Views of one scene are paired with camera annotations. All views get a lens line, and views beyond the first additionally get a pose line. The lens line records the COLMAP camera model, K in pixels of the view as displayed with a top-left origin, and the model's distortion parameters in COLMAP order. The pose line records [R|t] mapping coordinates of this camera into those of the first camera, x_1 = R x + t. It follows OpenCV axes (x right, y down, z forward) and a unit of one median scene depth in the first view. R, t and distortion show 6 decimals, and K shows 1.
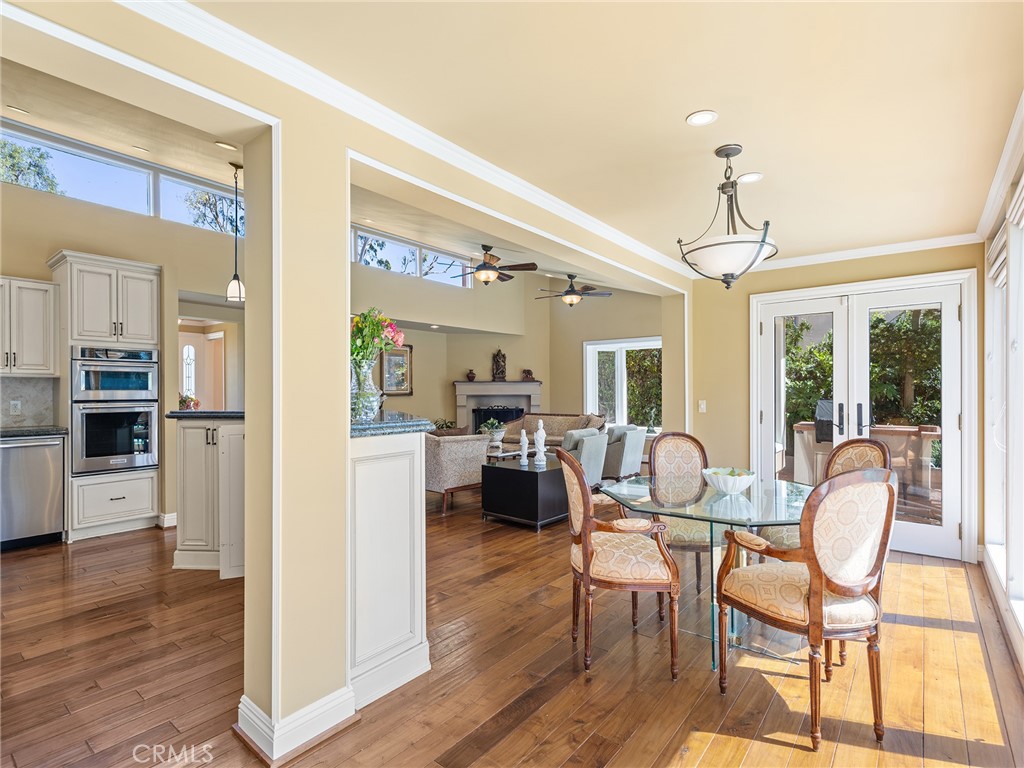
lens RADIAL K [[508.0, 0, 506.0], [0, 508.0, 389.8], [0, 0, 1]] dist [0.002473, 0.001427]
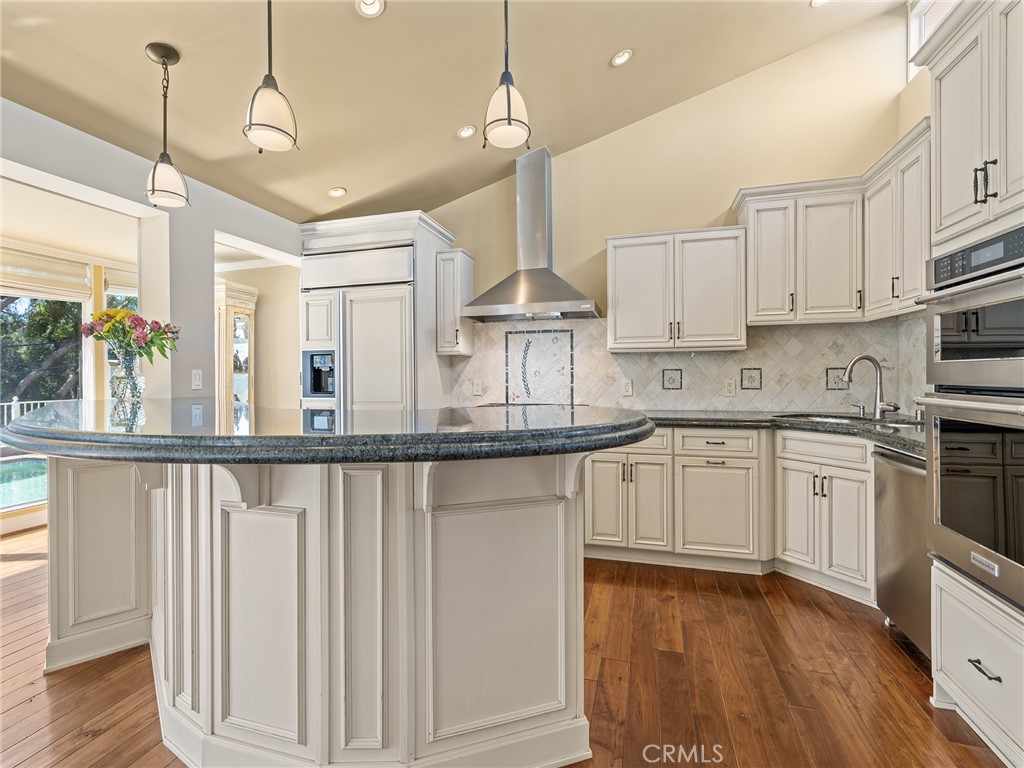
lens RADIAL K [[466.0, 0, 511.4], [0, 466.0, 376.8], [0, 0, 1]] dist [-0.004870, 0.002681]
pose [[-0.918665, 0.011682, -0.394864, -0.319486], [0.010761, 0.999932, 0.004548, 0.006871], [0.394890, -0.000071, -0.918728, 1.092004]]
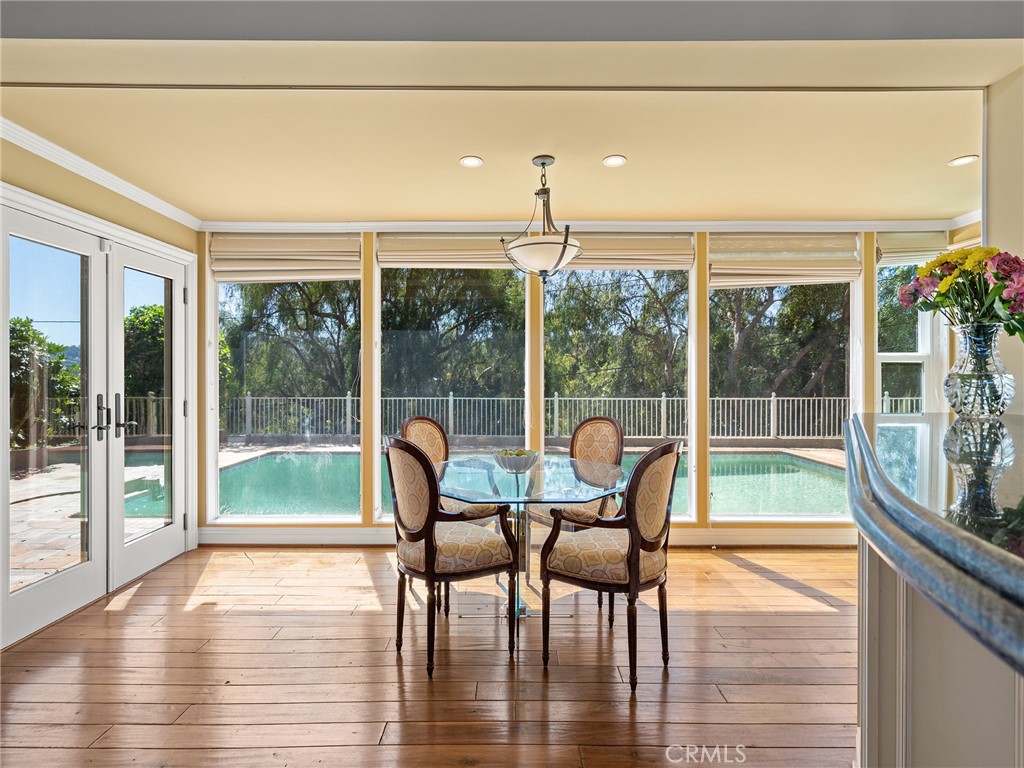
lens RADIAL K [[508.0, 0, 509.9], [0, 508.0, 377.4], [0, 0, 1]] dist [0.002473, 0.001427]
pose [[-0.637847, 0.000830, 0.770162, -0.189958], [0.001981, 0.999998, 0.000563, 0.005790], [-0.770160, 0.001885, -0.637848, 0.863357]]
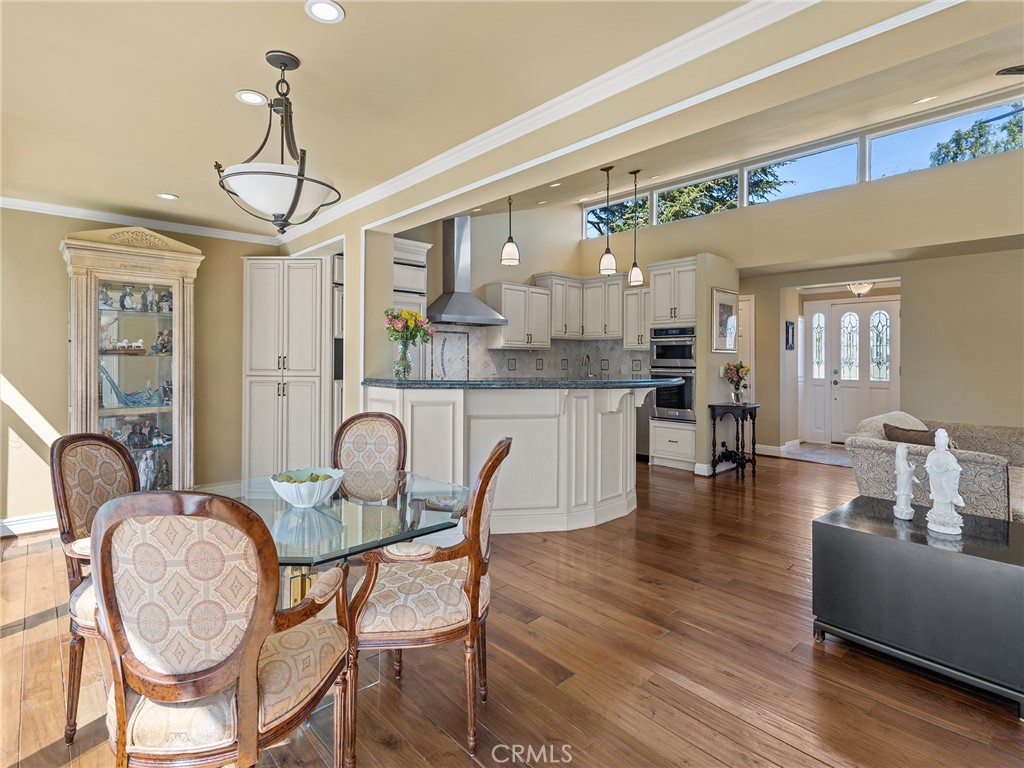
lens RADIAL K [[508.0, 0, 509.0], [0, 508.0, 355.1], [0, 0, 1]] dist [0.002473, 0.001427]
pose [[-0.133572, -0.008683, -0.991001, 0.562011], [-0.002722, 0.999961, -0.008395, 0.002535], [0.991035, 0.001576, -0.133591, 0.706627]]
